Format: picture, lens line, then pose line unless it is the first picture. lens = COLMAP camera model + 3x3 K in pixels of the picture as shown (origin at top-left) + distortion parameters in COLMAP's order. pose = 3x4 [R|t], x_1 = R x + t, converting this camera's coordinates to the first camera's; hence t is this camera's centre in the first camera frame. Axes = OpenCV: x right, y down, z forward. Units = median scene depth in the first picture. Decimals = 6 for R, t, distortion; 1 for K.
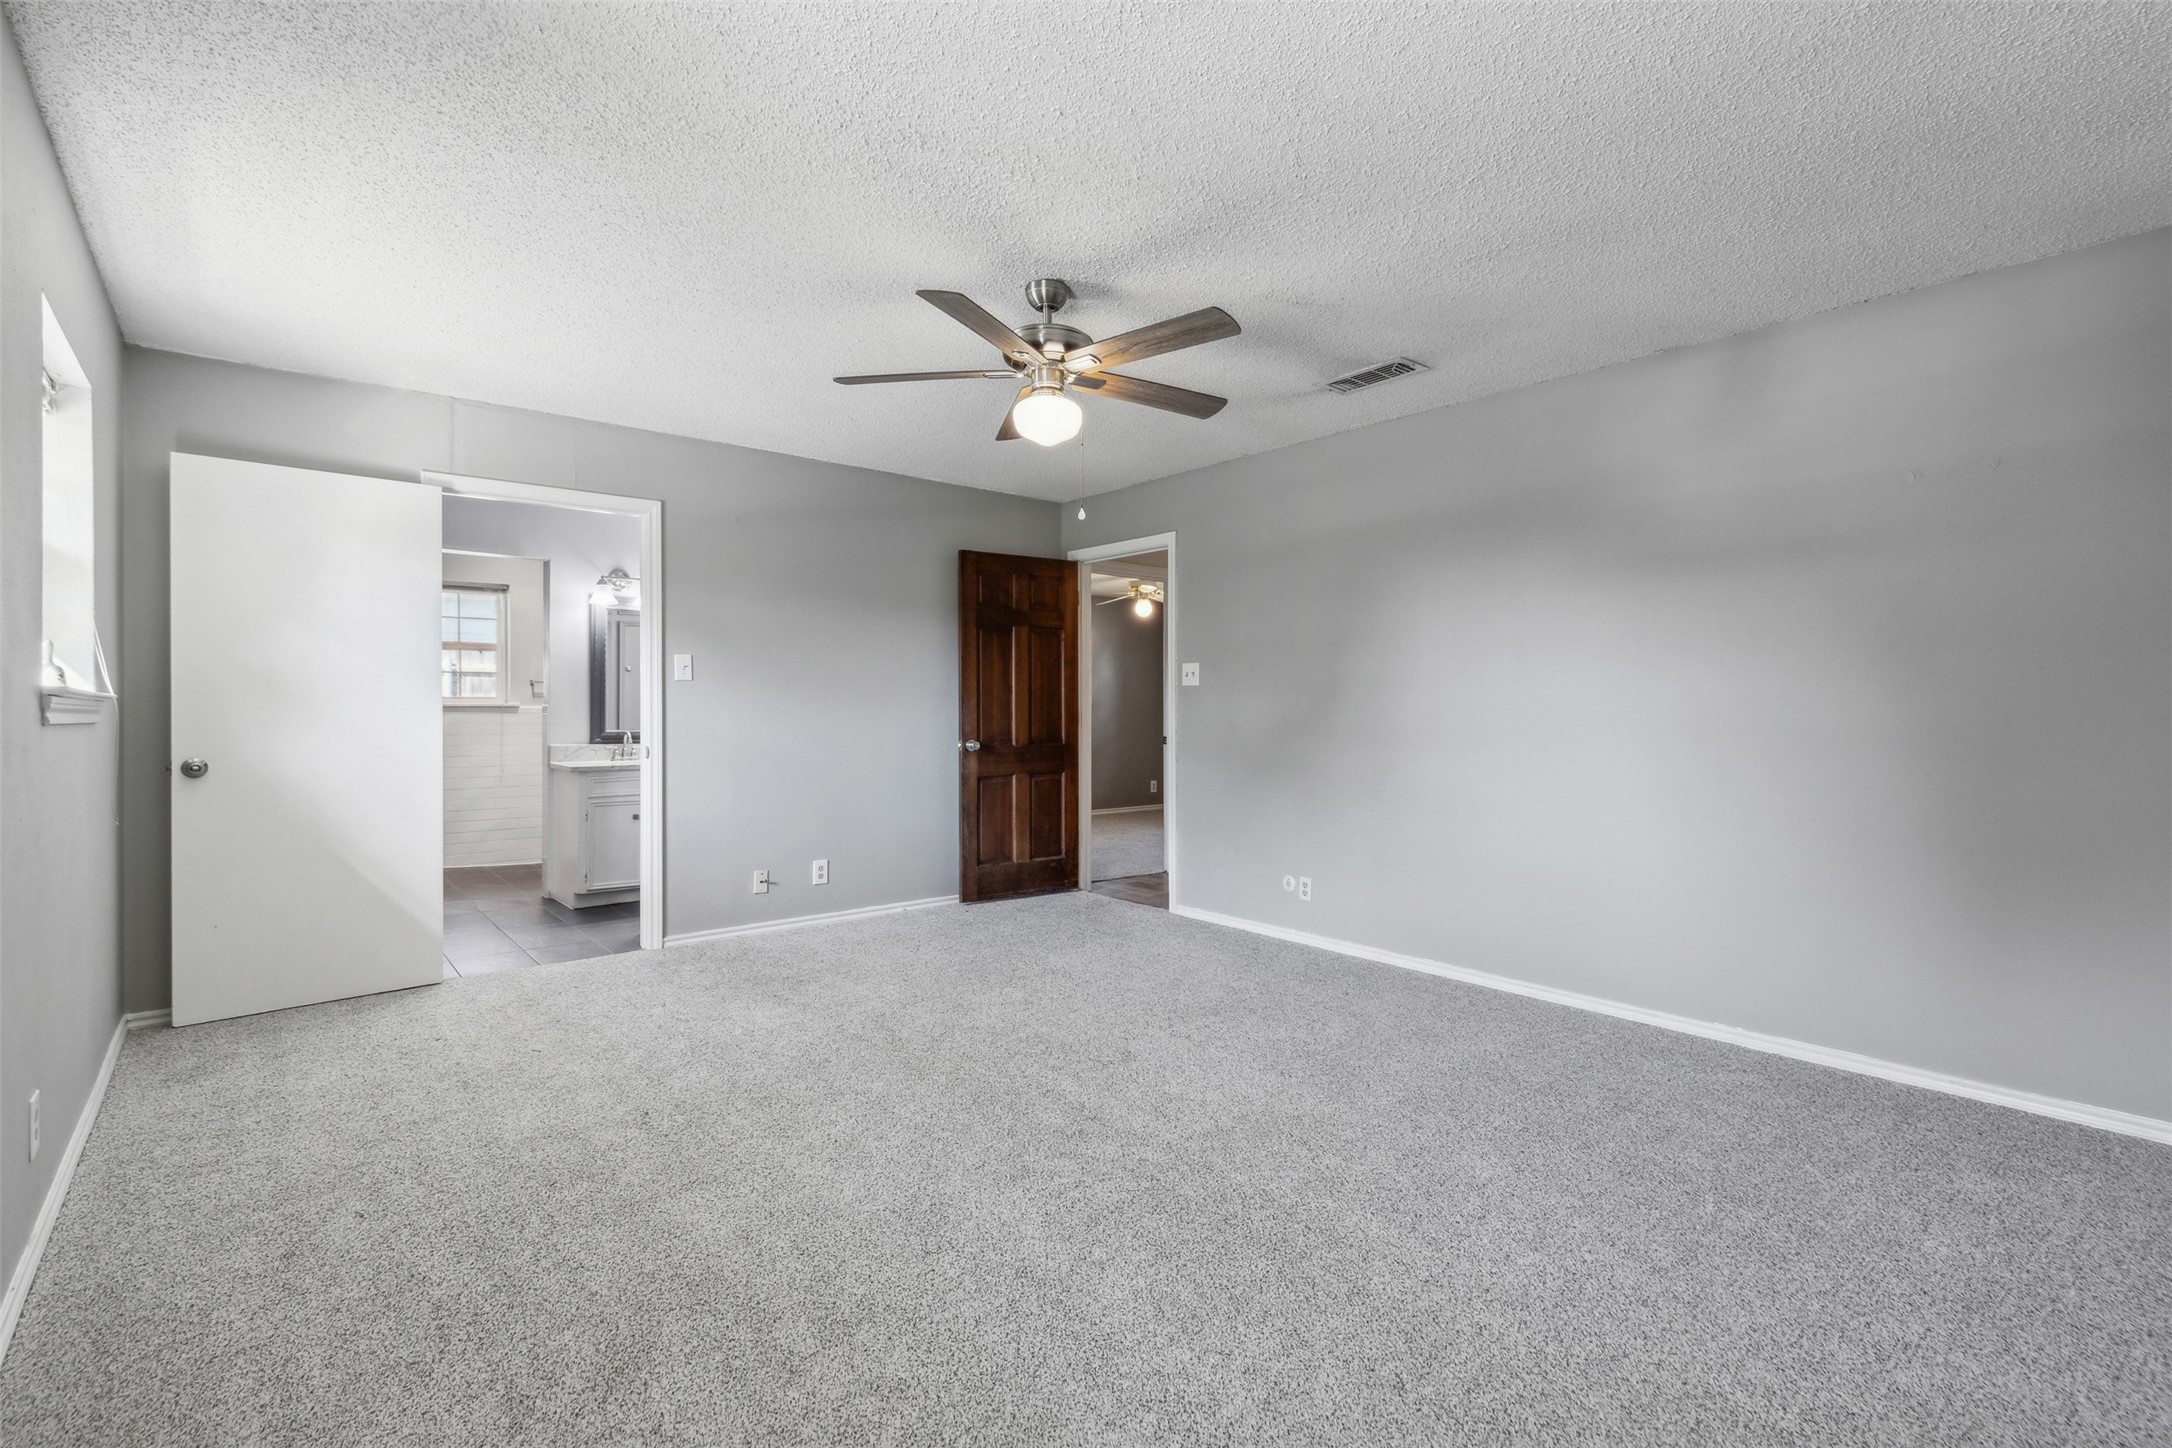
lens RADIAL K [[994.3, 0, 1086.0], [0, 994.3, 724.0], [0, 0, 1]] dist [0.000194, -0.000007]
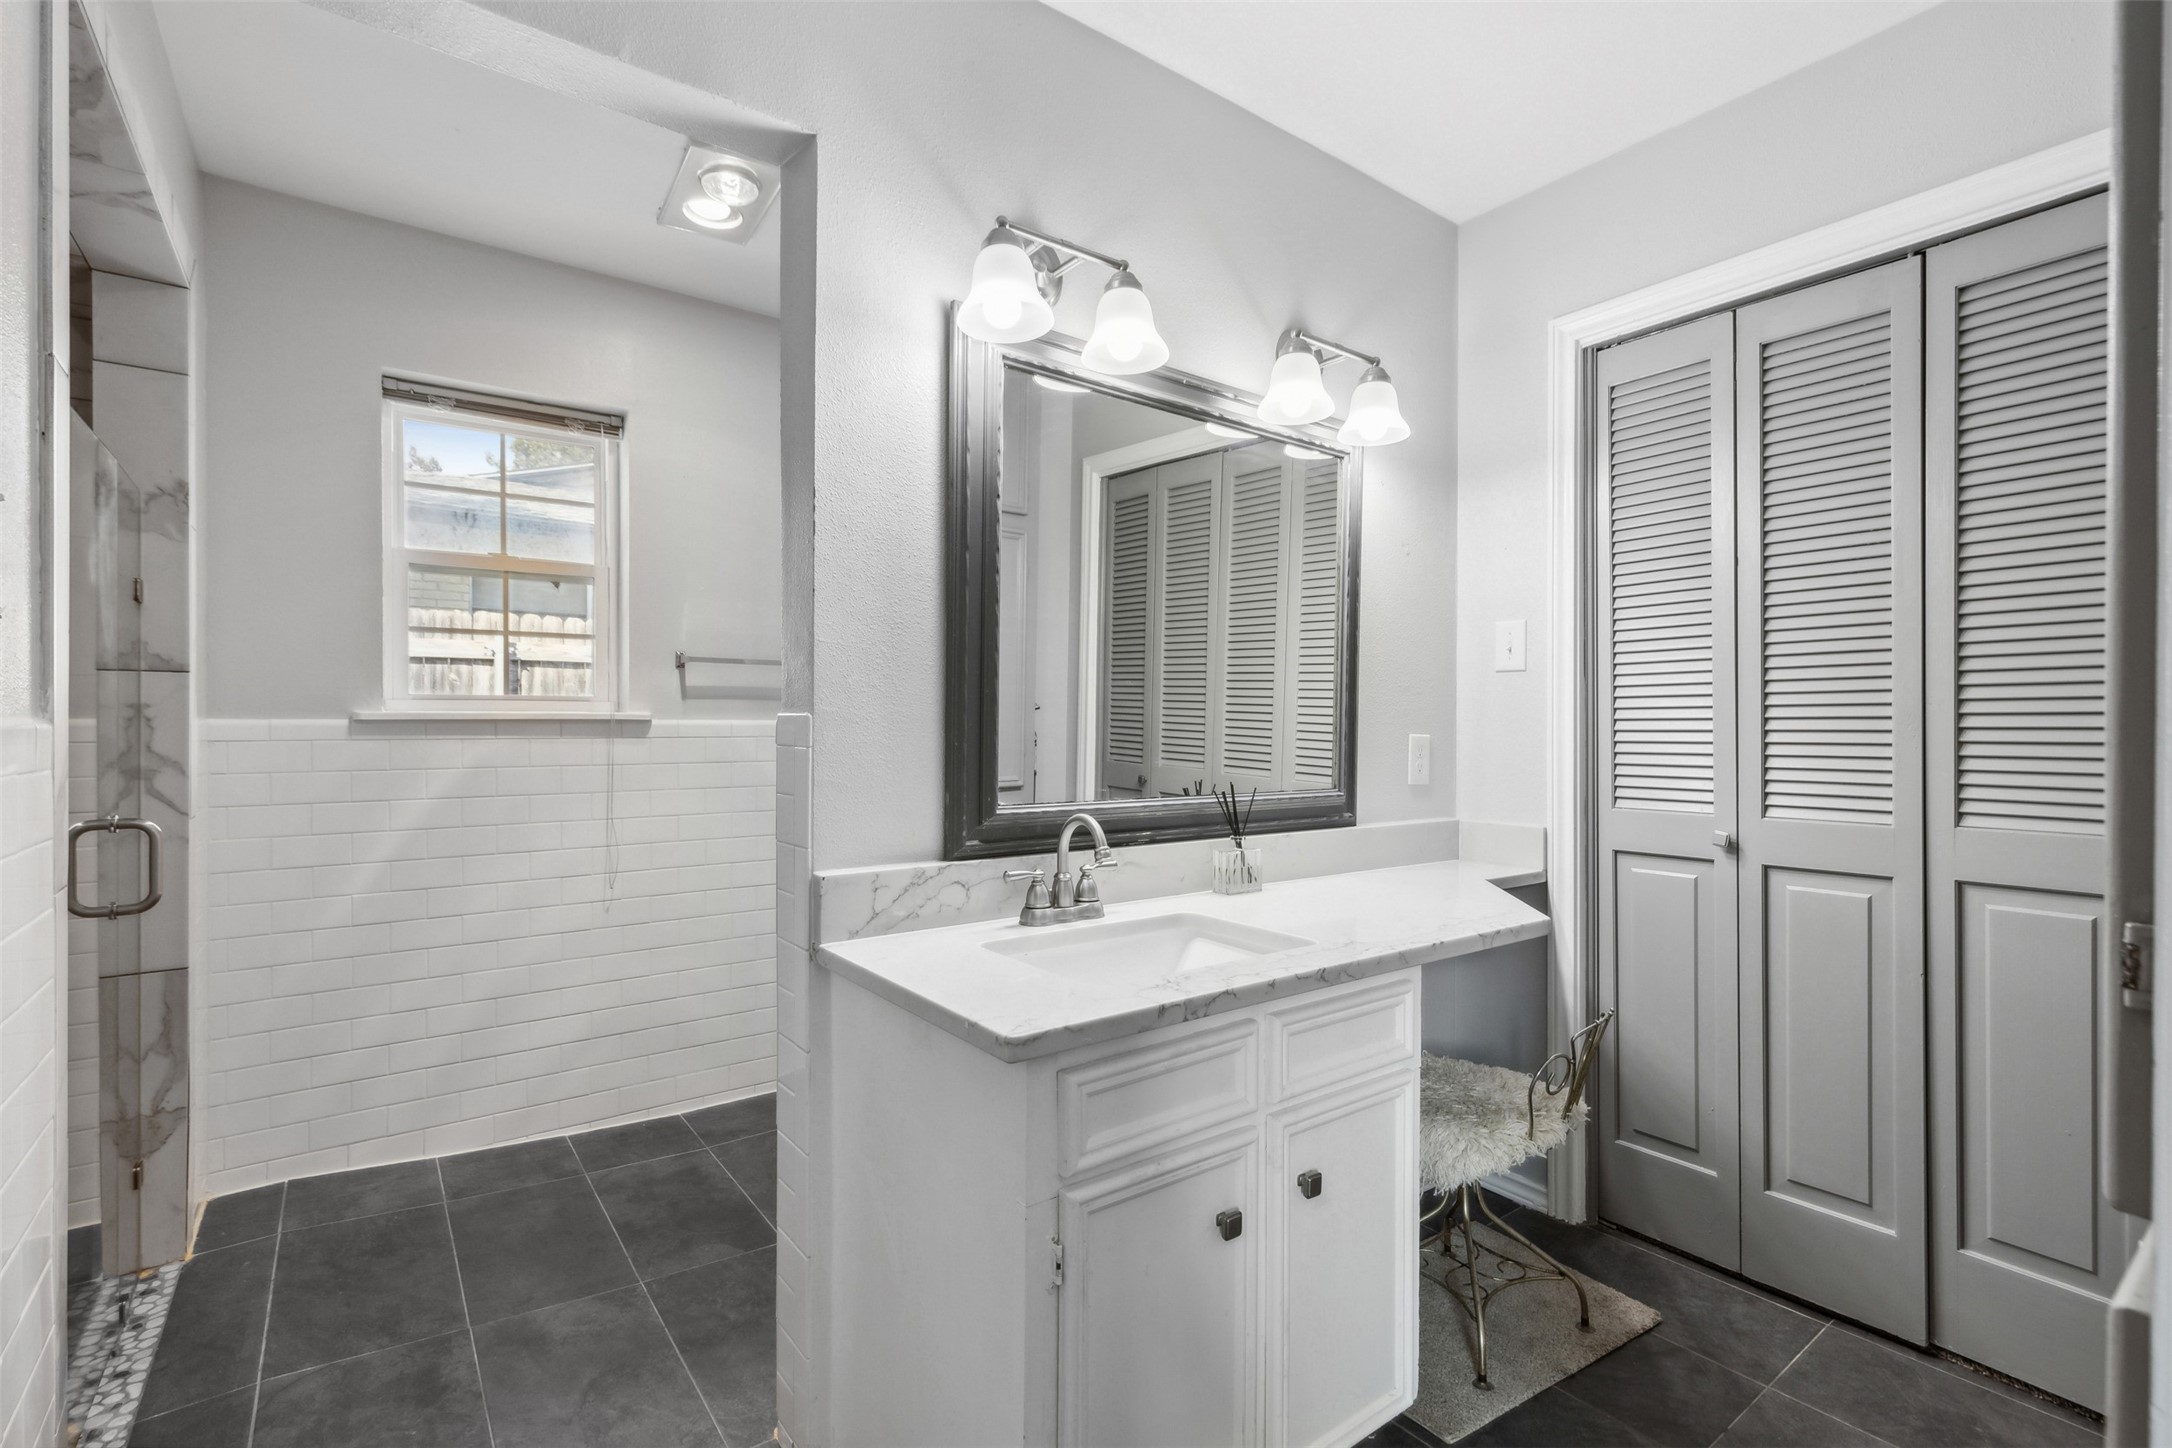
lens RADIAL K [[983.0, 0, 1086.0], [0, 983.0, 724.0], [0, 0, 1]] dist [0.000726, 0.000043]
pose [[0.998188, -0.003697, -0.060055, -0.409777], [0.002907, 0.999908, -0.013235, -0.011469], [0.060099, 0.013036, 0.998107, 0.680800]]
